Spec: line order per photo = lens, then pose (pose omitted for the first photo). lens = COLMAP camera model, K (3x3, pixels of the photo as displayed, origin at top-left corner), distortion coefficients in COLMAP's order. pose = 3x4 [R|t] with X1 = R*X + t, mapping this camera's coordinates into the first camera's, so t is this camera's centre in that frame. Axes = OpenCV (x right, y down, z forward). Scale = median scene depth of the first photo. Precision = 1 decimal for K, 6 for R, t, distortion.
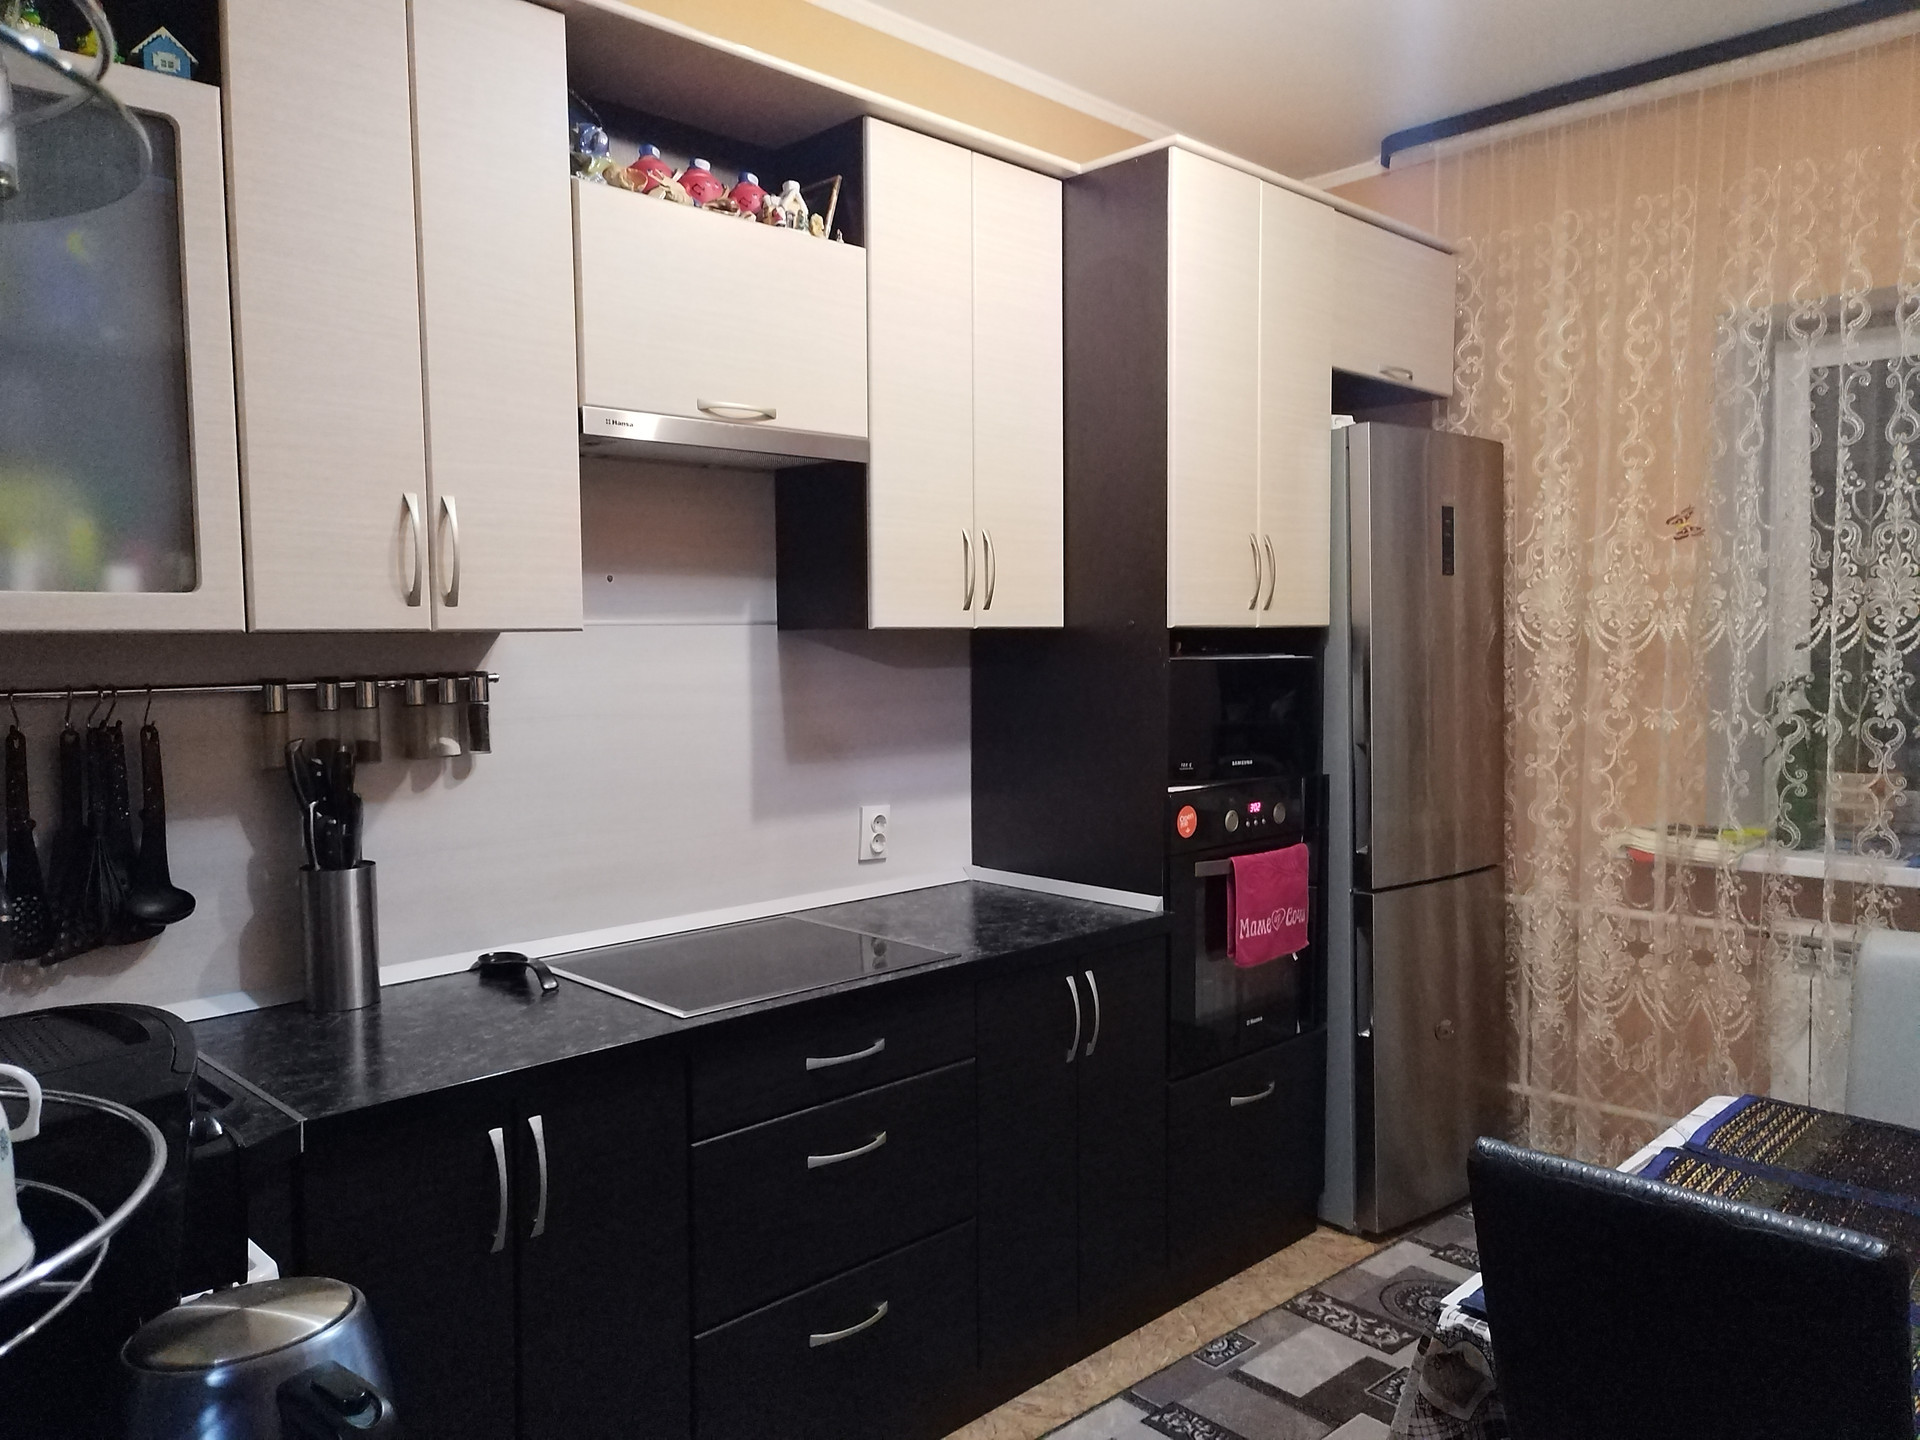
lens RADIAL K [[1411.4, 0, 960.2], [0, 1411.4, 714.3], [0, 0, 1]] dist [0.029979, 0.010040]
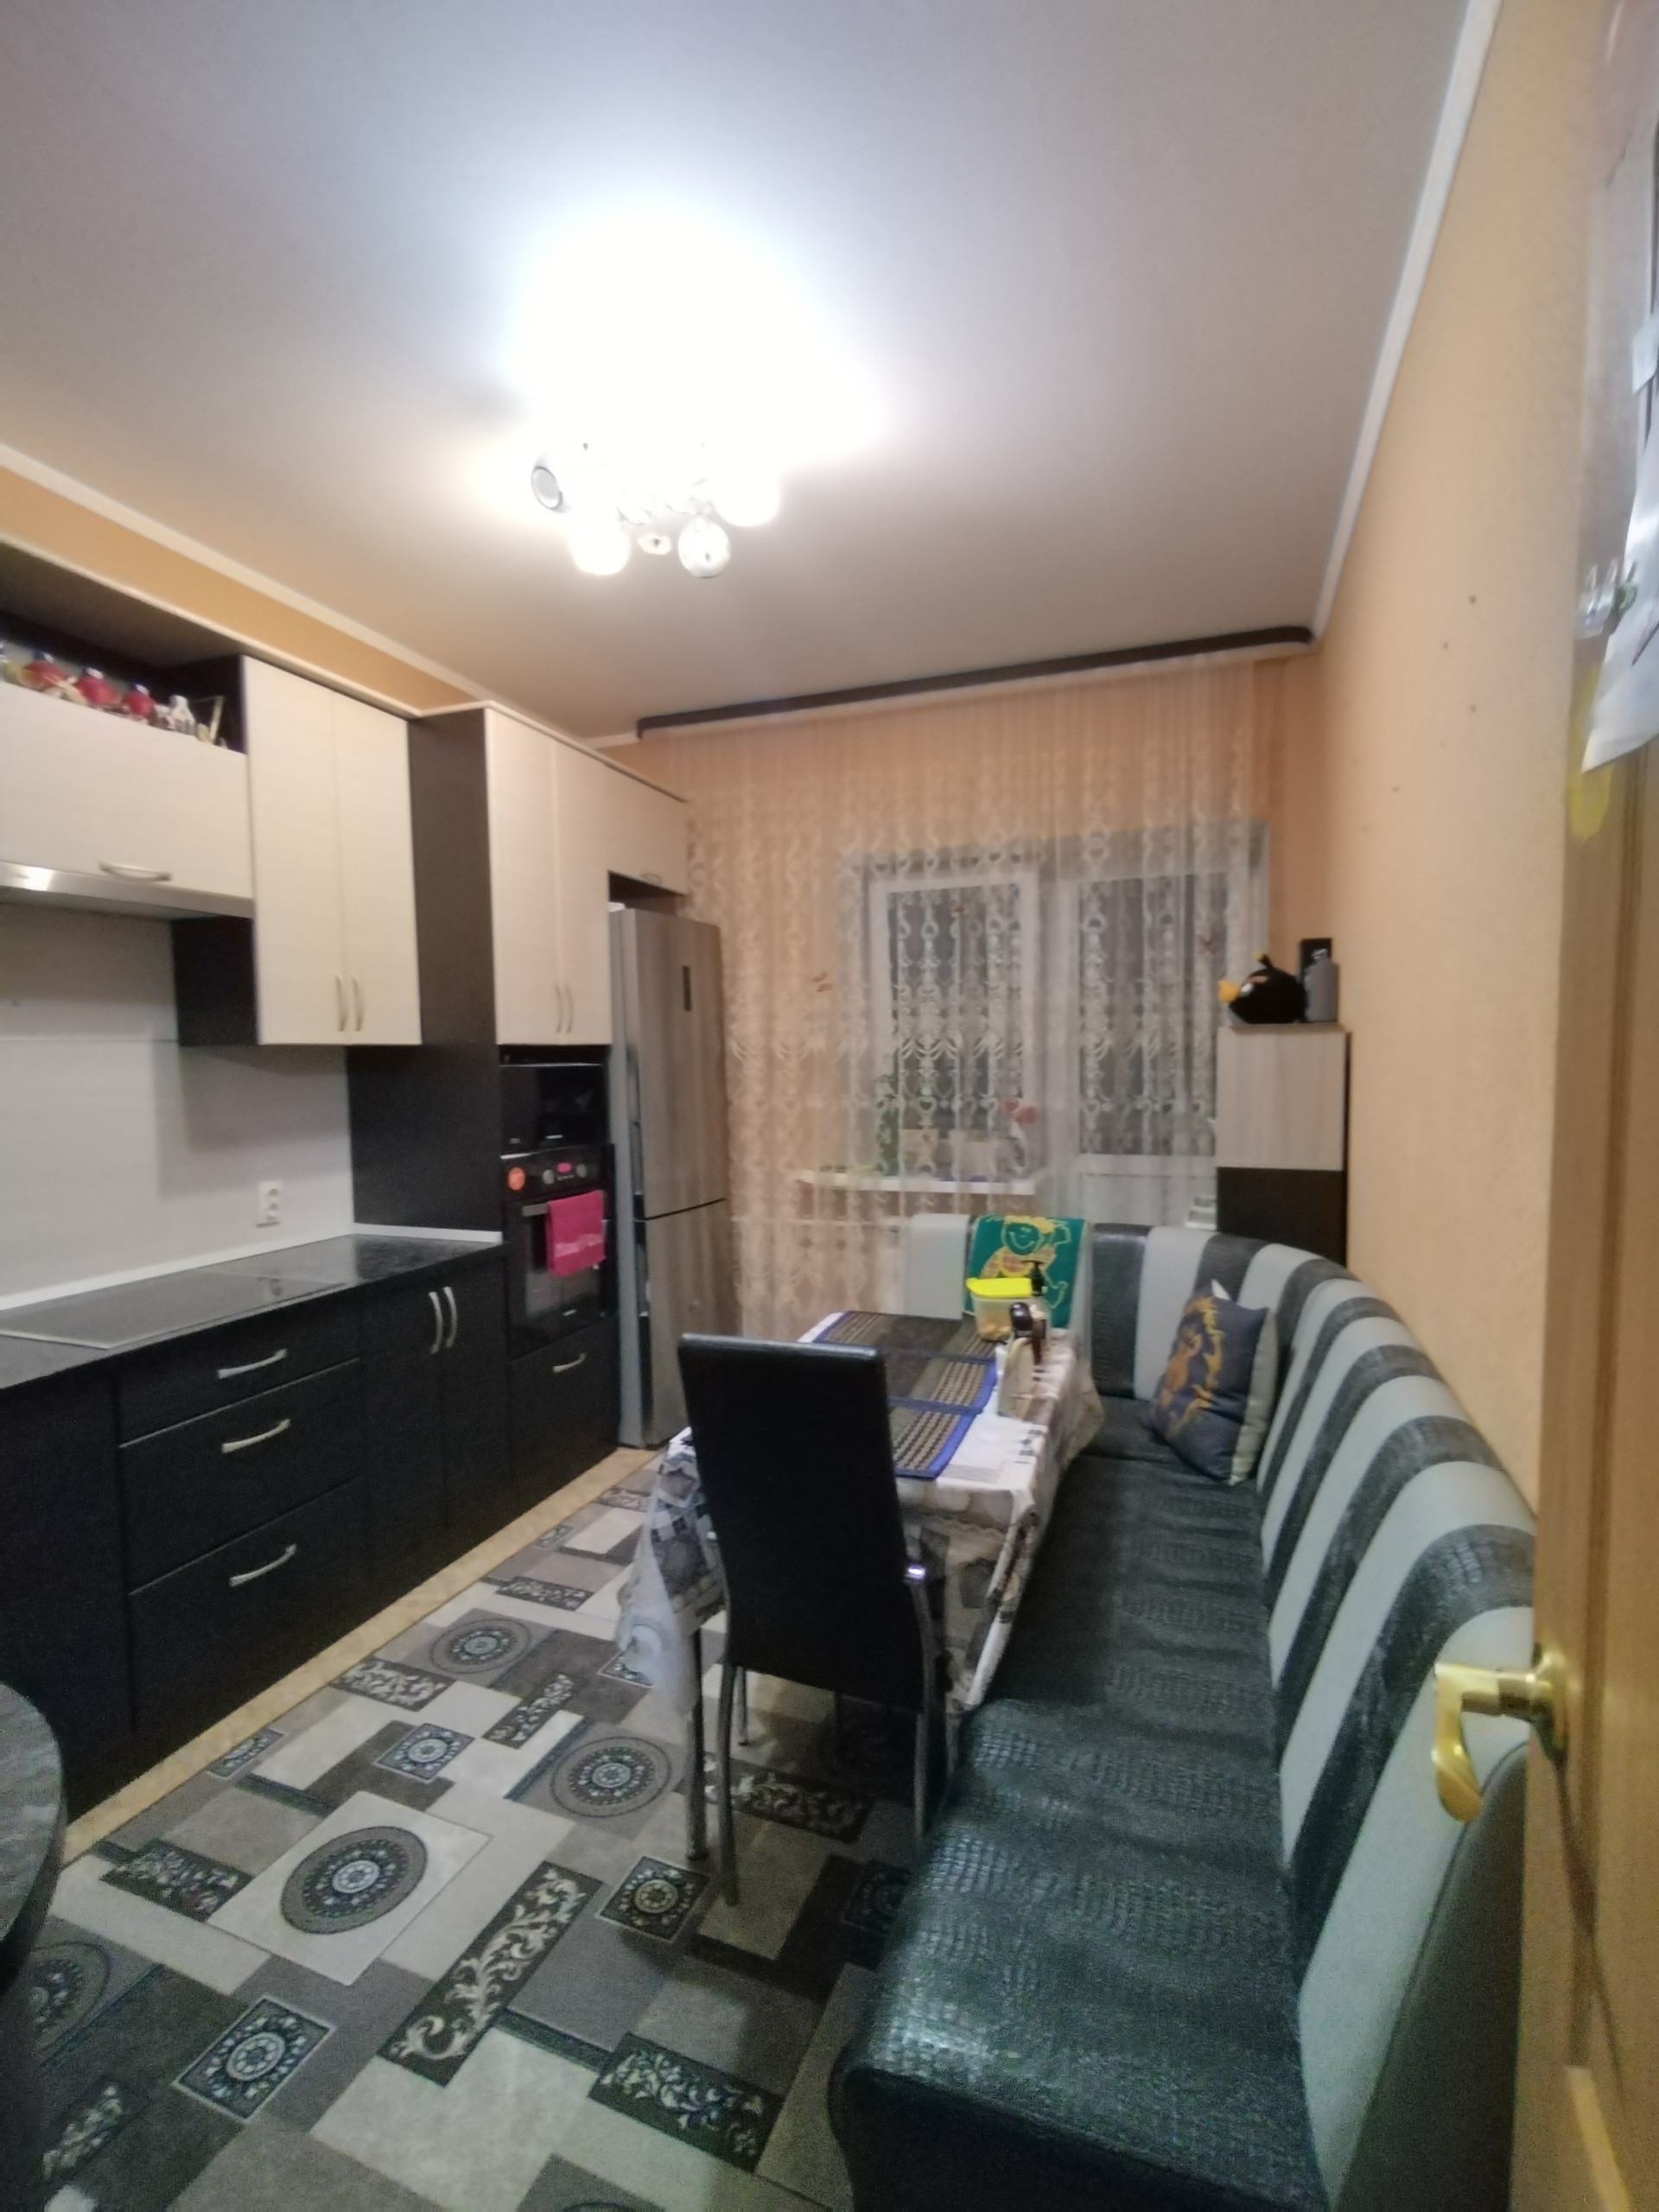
lens RADIAL K [[1021.0, 0, 818.0], [0, 1021.0, 1122.4], [0, 0, 1]] dist [0.000892, 0.001780]
pose [[0.906074, -0.033863, 0.421761, 0.001698], [0.031063, 0.999426, 0.013510, 0.012820], [-0.421977, 0.000861, 0.906606, -0.069236]]
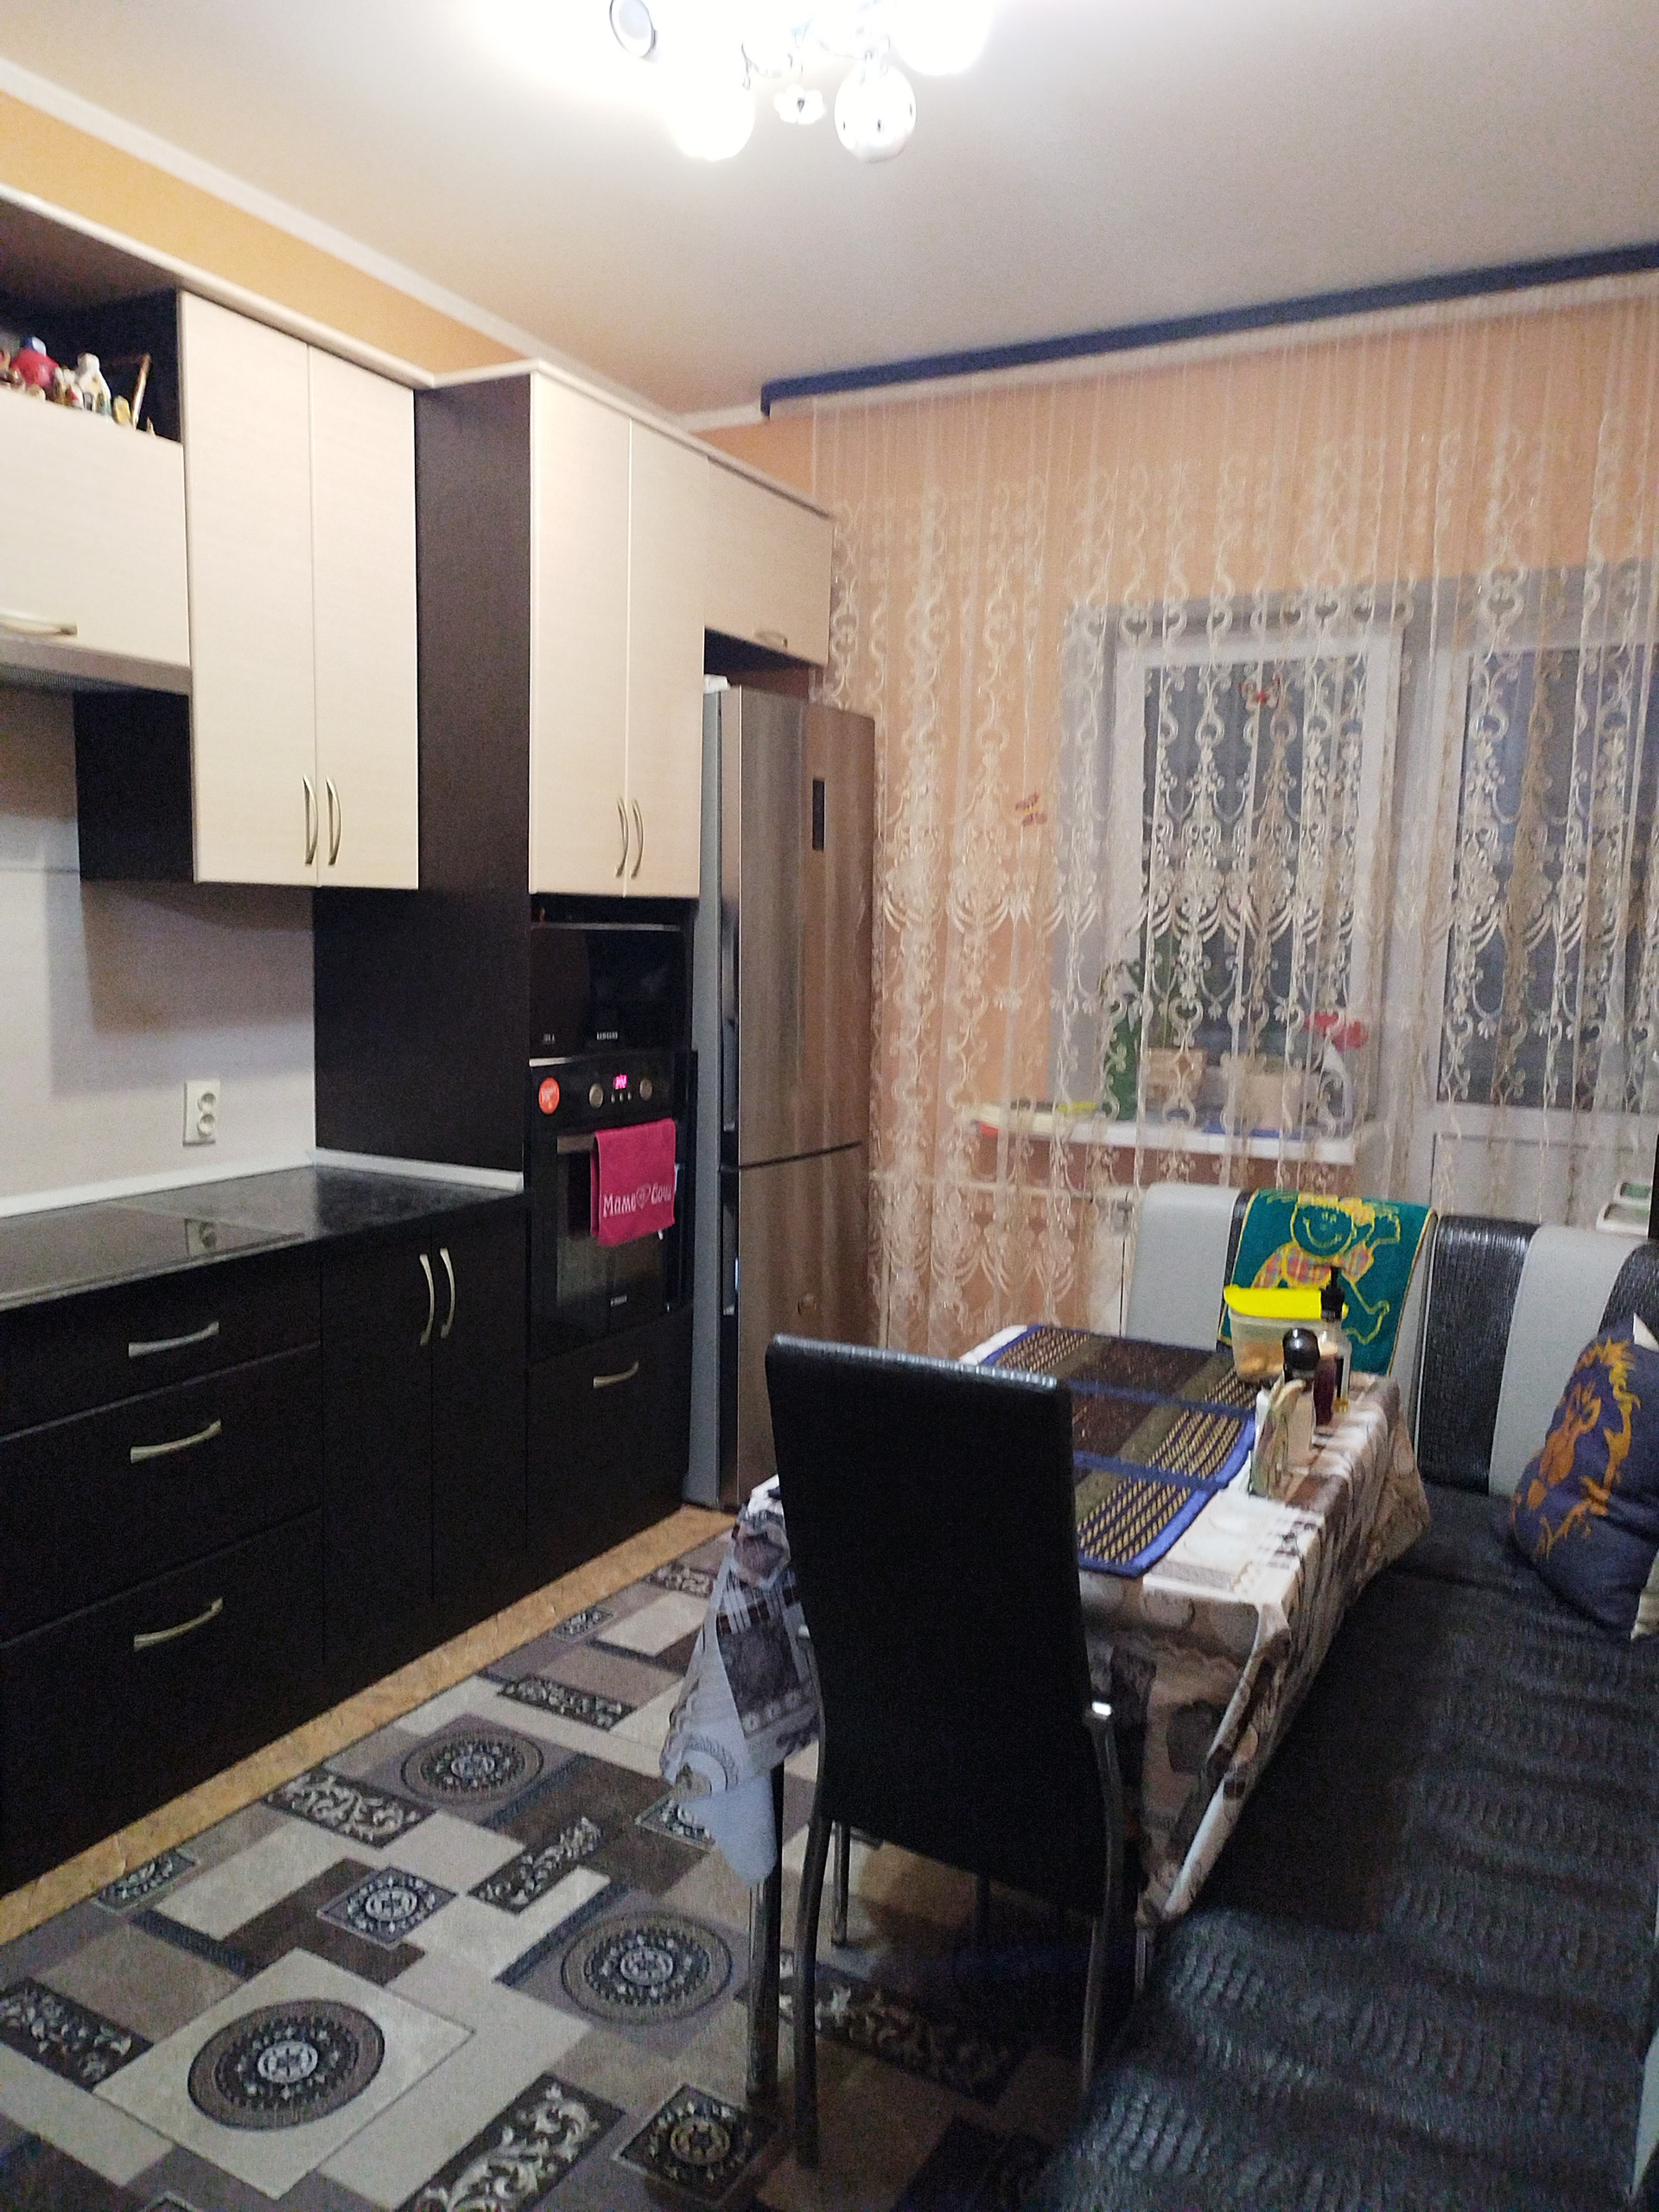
lens RADIAL K [[1626.0, 0, 811.3], [0, 1626.0, 1108.2], [0, 0, 1]] dist [0.029979, 0.010040]
pose [[0.954366, -0.005644, 0.298585, -0.000709], [-0.013587, 0.997966, 0.062290, 0.012139], [-0.298329, -0.063505, 0.952348, -0.104081]]
